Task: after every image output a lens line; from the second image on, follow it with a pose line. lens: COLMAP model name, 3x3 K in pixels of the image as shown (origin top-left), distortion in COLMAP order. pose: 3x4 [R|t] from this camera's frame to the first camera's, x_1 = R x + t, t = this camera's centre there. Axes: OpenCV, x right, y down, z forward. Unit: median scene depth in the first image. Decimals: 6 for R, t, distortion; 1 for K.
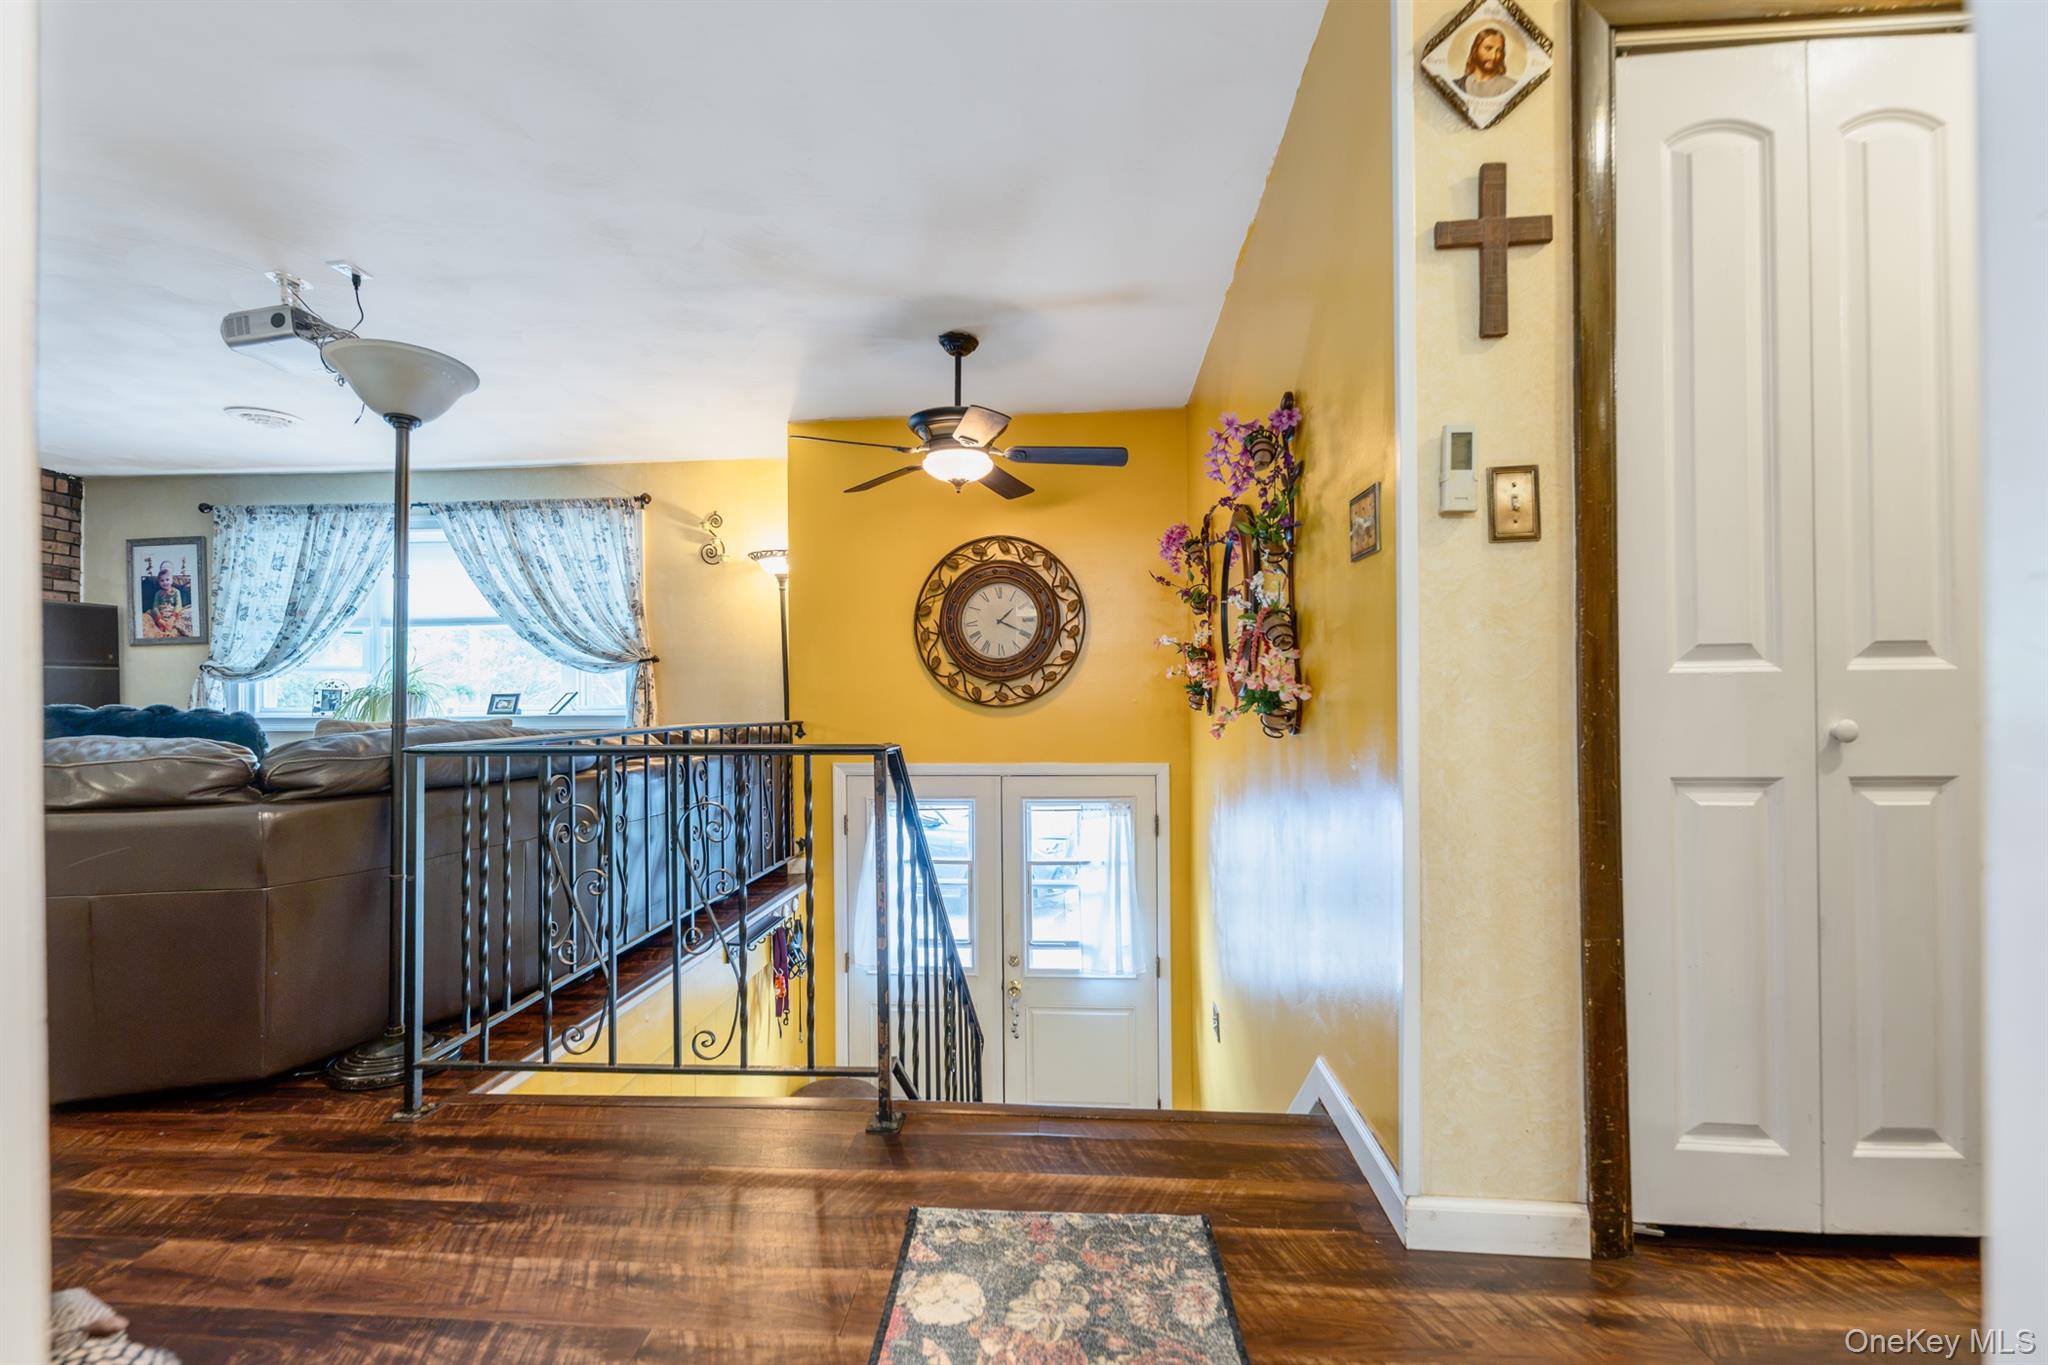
lens RADIAL K [[861.7, 0, 1001.5], [0, 861.7, 697.1], [0, 0, 1]] dist [0.009585, -0.003224]
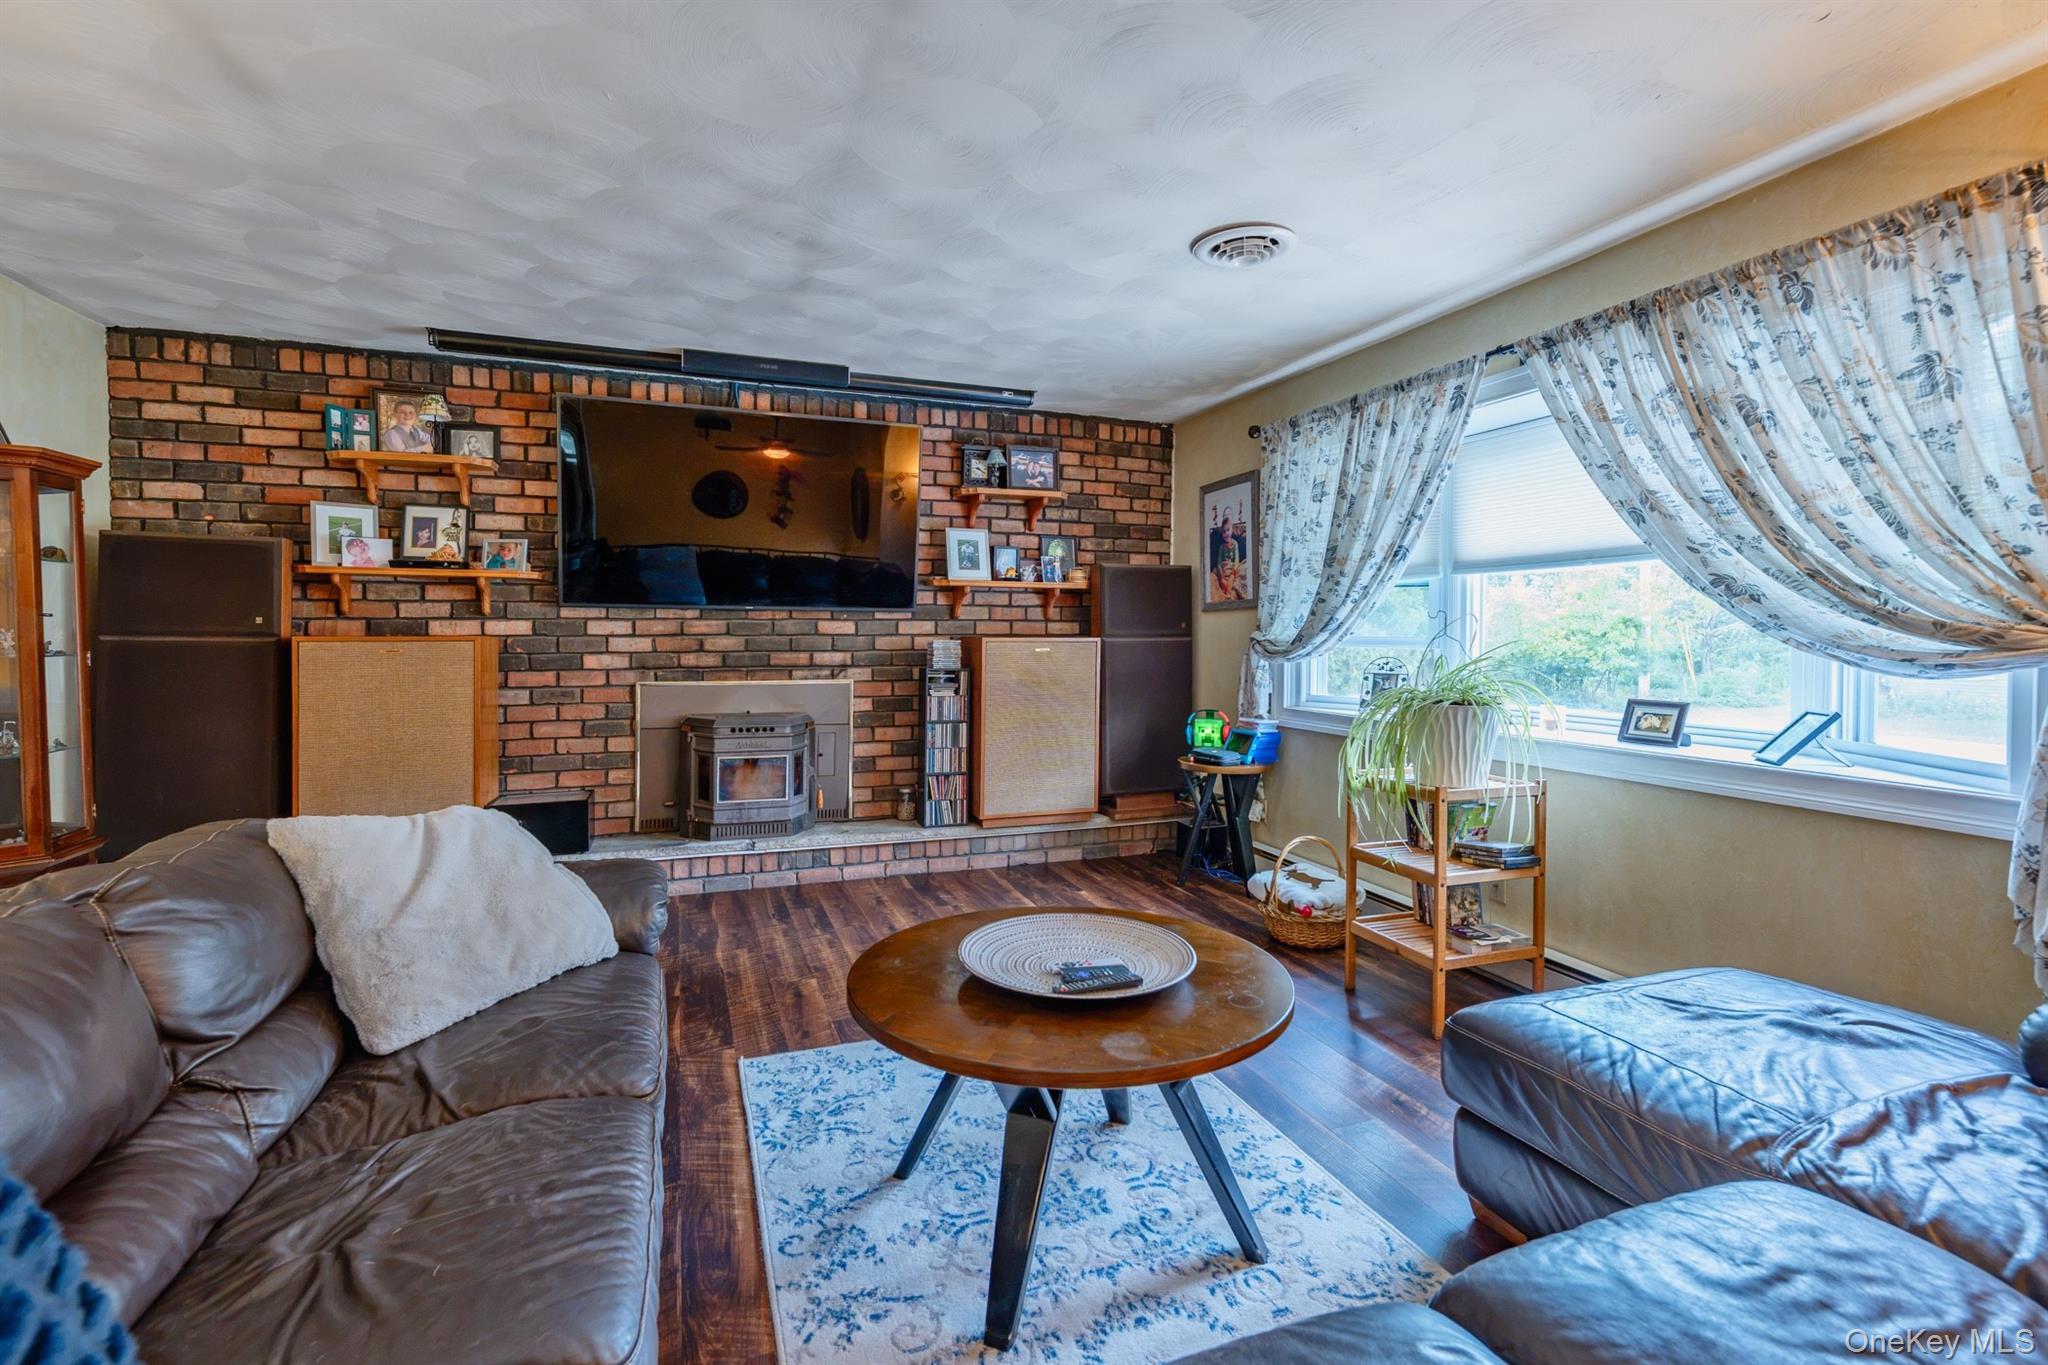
lens RADIAL K [[921.9, 0, 1050.5], [0, 921.9, 647.3], [0, 0, 1]] dist [0.006855, -0.001585]
pose [[0.451030, 0.023292, -0.892205, -0.273608], [0.000458, 0.999653, 0.026328, -0.050097], [0.892509, -0.012283, 0.450863, 0.478373]]
